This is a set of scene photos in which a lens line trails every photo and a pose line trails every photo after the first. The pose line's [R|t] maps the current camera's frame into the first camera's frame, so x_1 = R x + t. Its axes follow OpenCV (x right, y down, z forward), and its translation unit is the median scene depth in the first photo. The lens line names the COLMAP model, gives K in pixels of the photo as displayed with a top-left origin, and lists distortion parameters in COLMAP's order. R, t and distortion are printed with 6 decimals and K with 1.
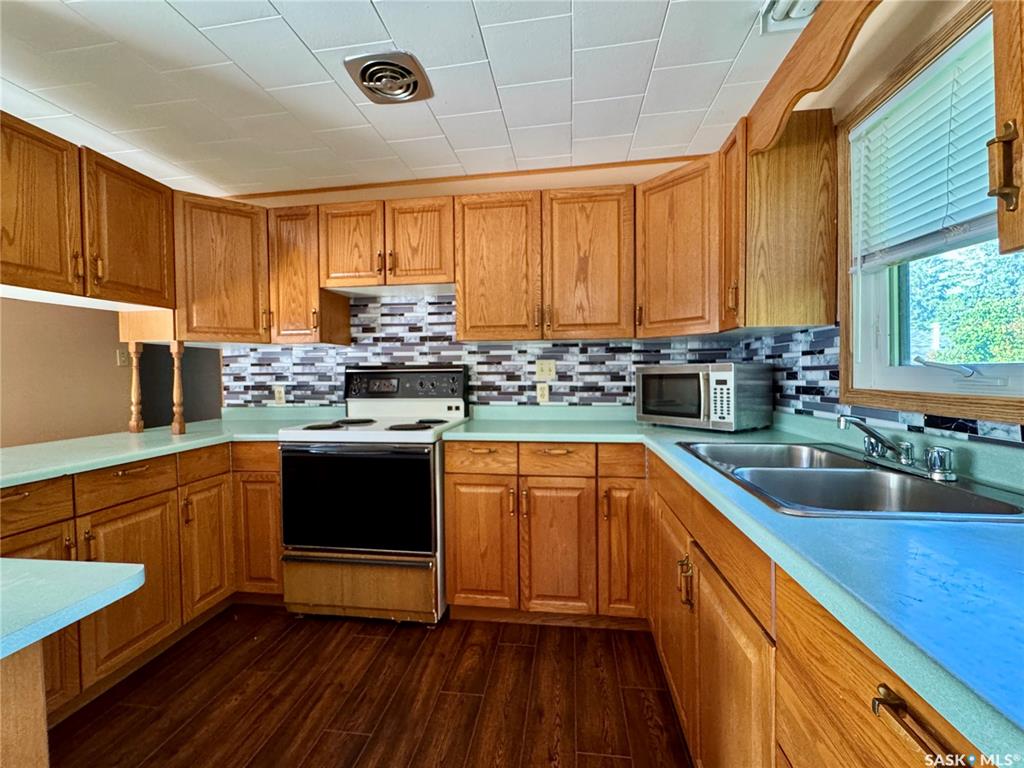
lens RADIAL K [[419.0, 0, 512.7], [0, 419.0, 382.7], [0, 0, 1]] dist [-0.002847, -0.000024]
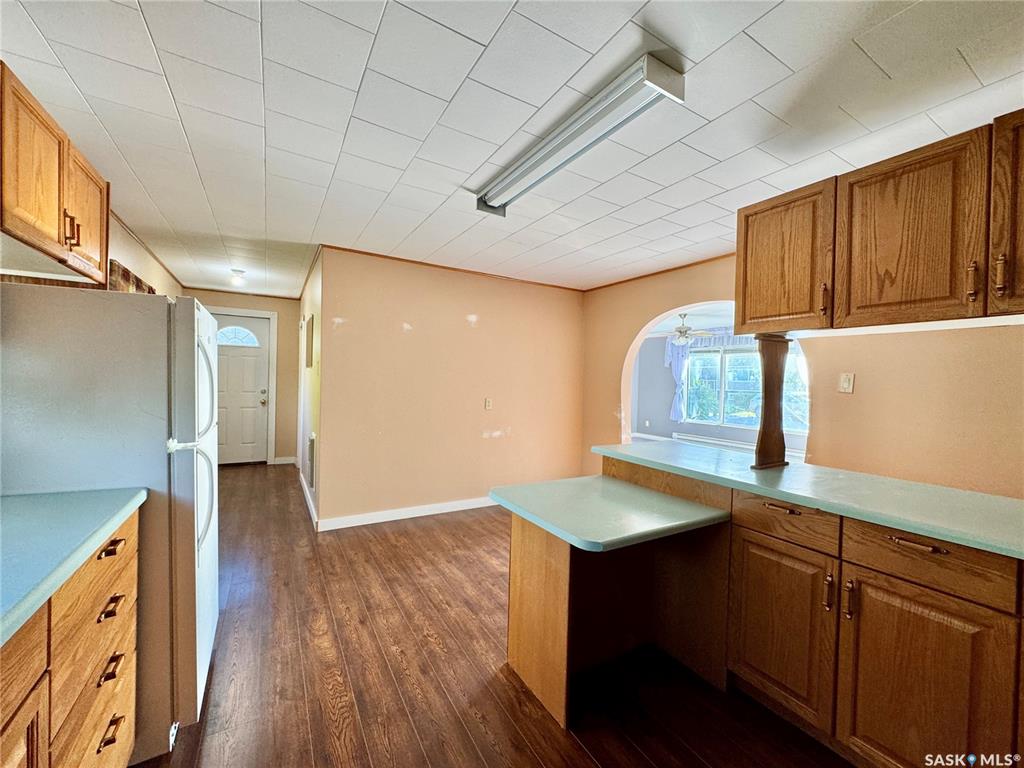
lens RADIAL K [[409.9, 0, 512.5], [0, 409.9, 382.8], [0, 0, 1]] dist [-0.003257, 0.000071]
pose [[-0.783524, 0.002354, -0.621358, 0.088729], [-0.024865, 0.999073, 0.035140, -0.061436], [0.620864, 0.042983, -0.782739, 0.721050]]
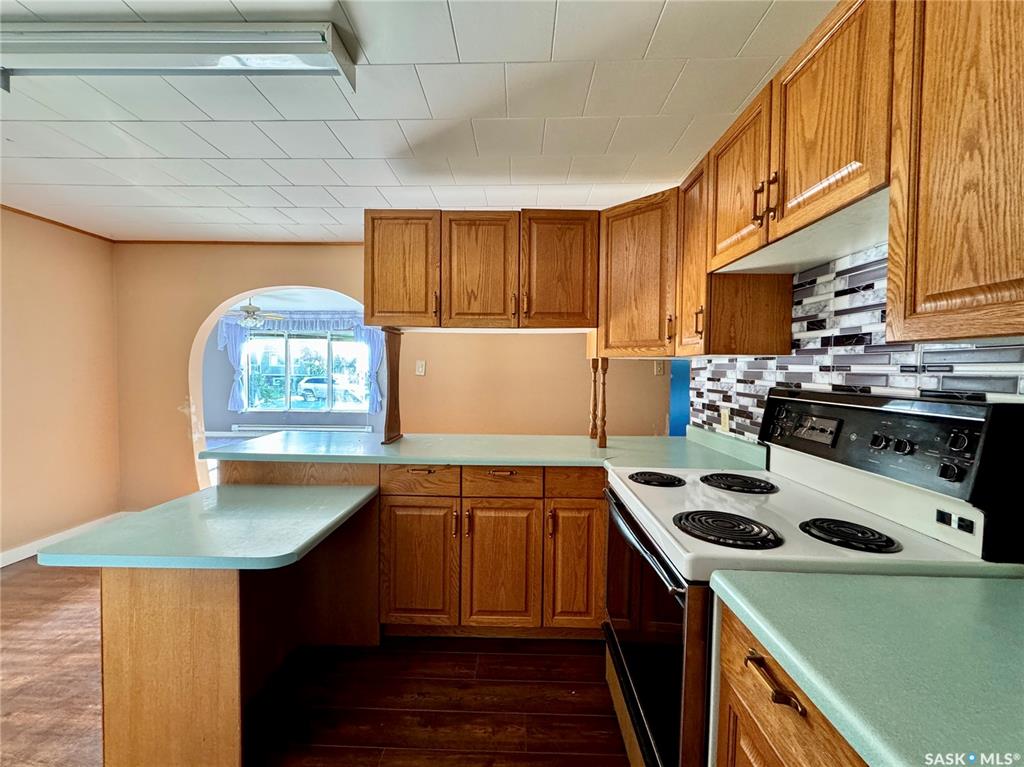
lens RADIAL K [[415.1, 0, 510.4], [0, 415.1, 382.5], [0, 0, 1]] dist [-0.000631, -0.000378]
pose [[0.114806, 0.043823, -0.992421, 0.168023], [-0.033146, 0.998639, 0.040263, -0.062076], [0.992835, 0.028272, 0.116103, 0.569305]]
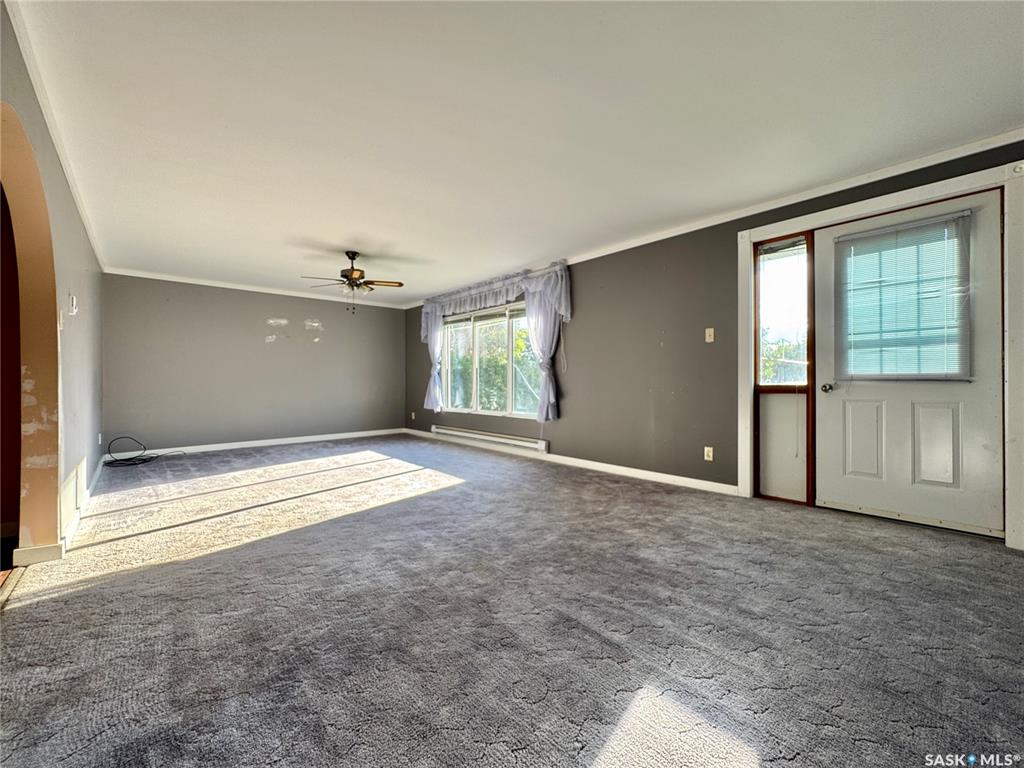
lens RADIAL K [[419.0, 0, 512.7], [0, 419.0, 382.7], [0, 0, 1]] dist [-0.002847, -0.000024]
pose [[-0.649448, 0.011105, -0.760325, -1.304521], [-0.008432, 0.999727, 0.021804, 0.092475], [0.760360, 0.020572, -0.649177, 1.085126]]
